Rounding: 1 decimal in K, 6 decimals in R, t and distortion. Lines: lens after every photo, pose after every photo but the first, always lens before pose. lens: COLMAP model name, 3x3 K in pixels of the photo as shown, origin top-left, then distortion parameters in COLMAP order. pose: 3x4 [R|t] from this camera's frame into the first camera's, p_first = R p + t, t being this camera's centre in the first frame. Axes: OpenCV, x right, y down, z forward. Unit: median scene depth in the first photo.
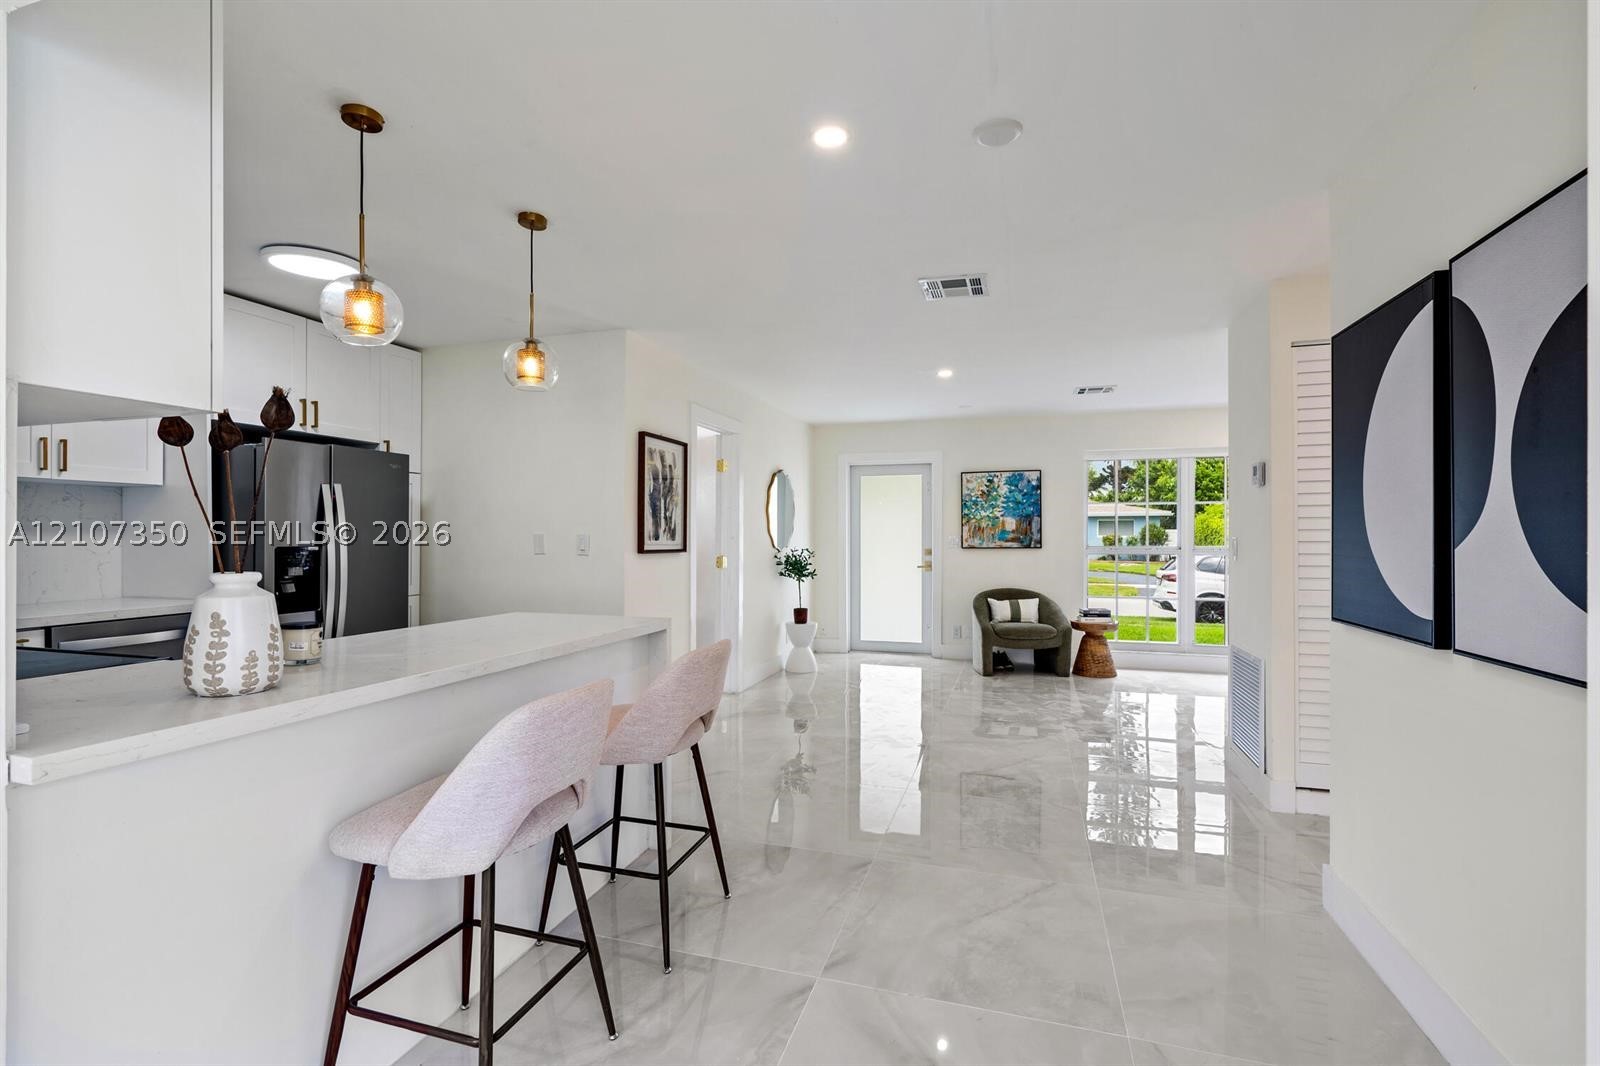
lens RADIAL K [[730.7, 0, 797.1], [0, 730.7, 531.7], [0, 0, 1]] dist [-0.002034, -0.000299]
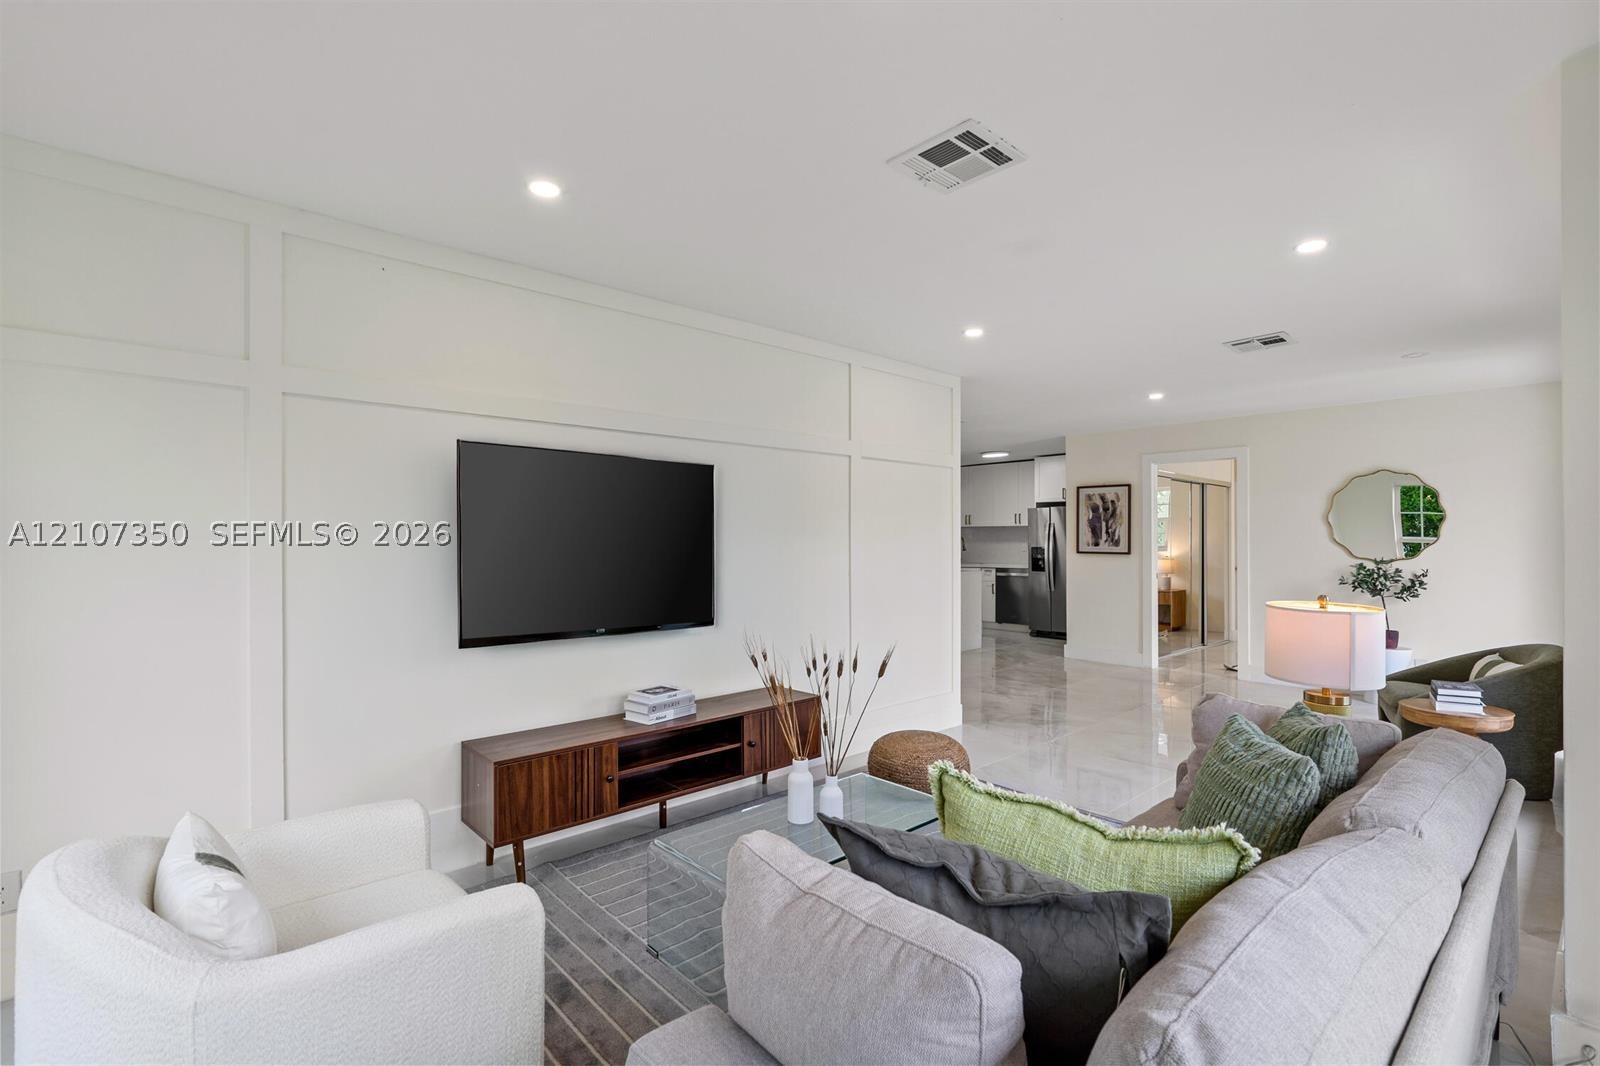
lens RADIAL K [[730.7, 0, 794.1], [0, 730.7, 541.5], [0, 0, 1]] dist [-0.002034, -0.000299]
pose [[-0.500879, 0.004916, -0.865503, 1.569783], [0.012218, 0.999924, -0.001391, -0.005615], [0.865431, -0.011272, -0.500901, 1.180740]]
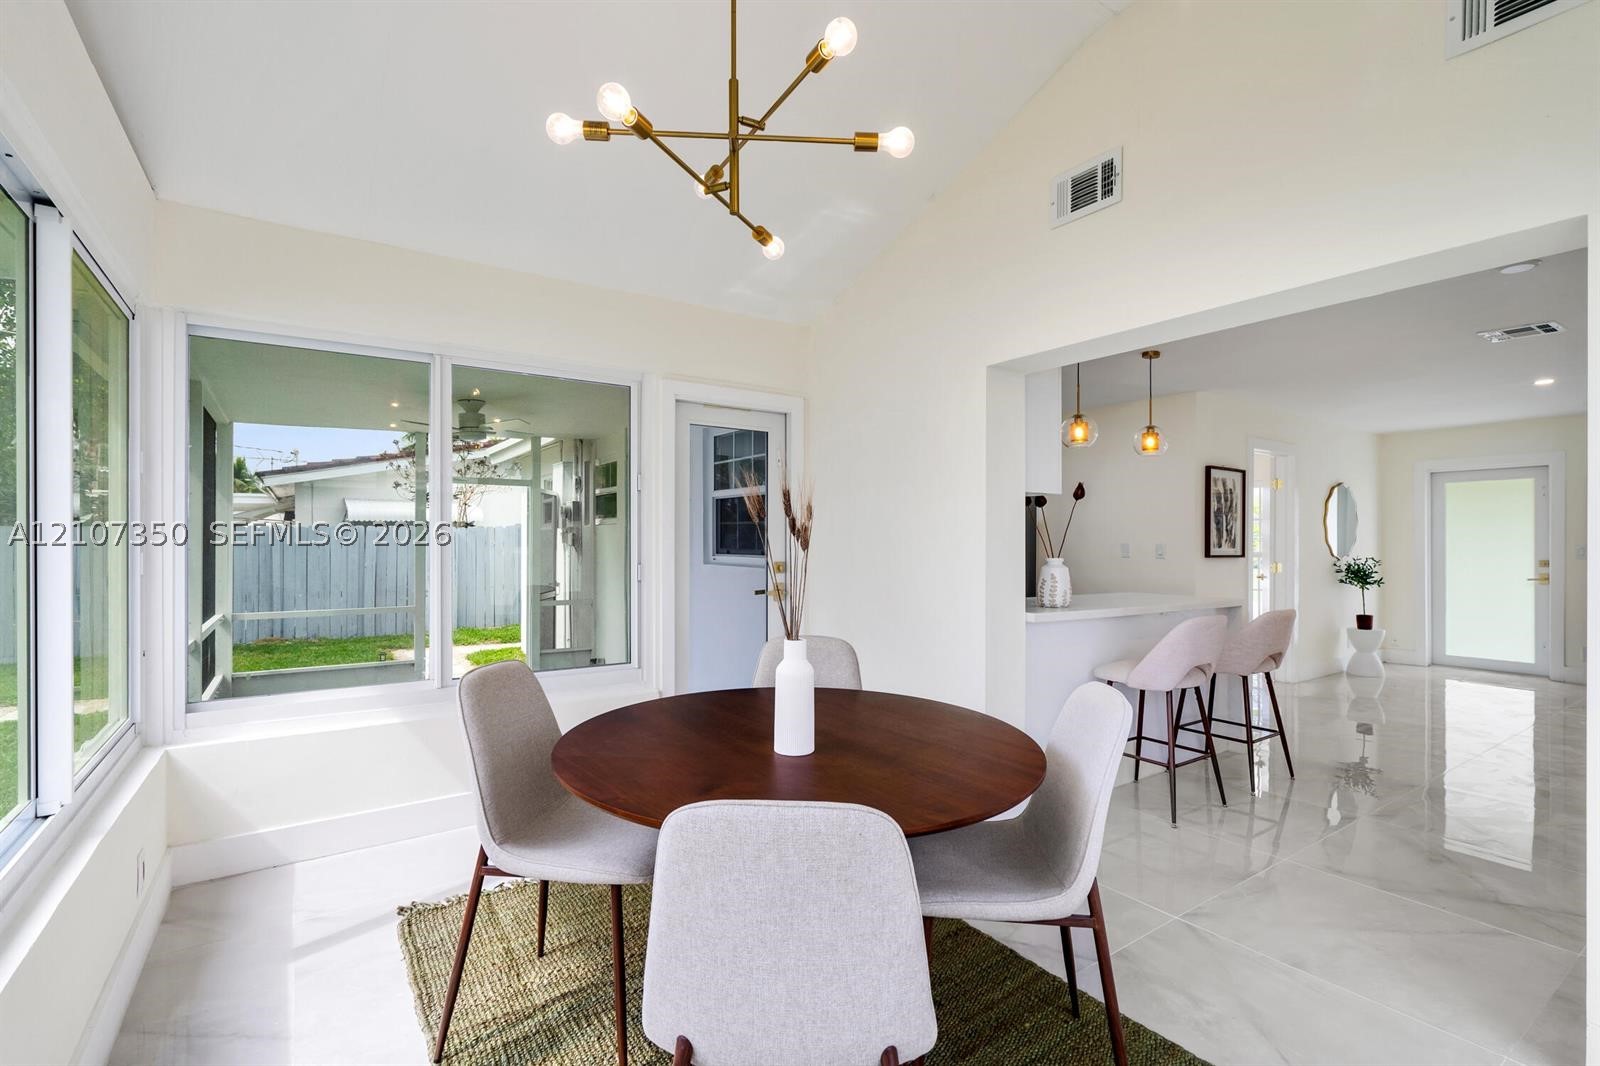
lens RADIAL K [[730.7, 0, 798.3], [0, 730.7, 542.1], [0, 0, 1]] dist [-0.002034, -0.000299]
pose [[0.785901, -0.000992, -0.618351, 0.019632], [0.001309, 0.999999, 0.000060, 0.000361], [0.618350, -0.000857, 0.785902, -0.453560]]
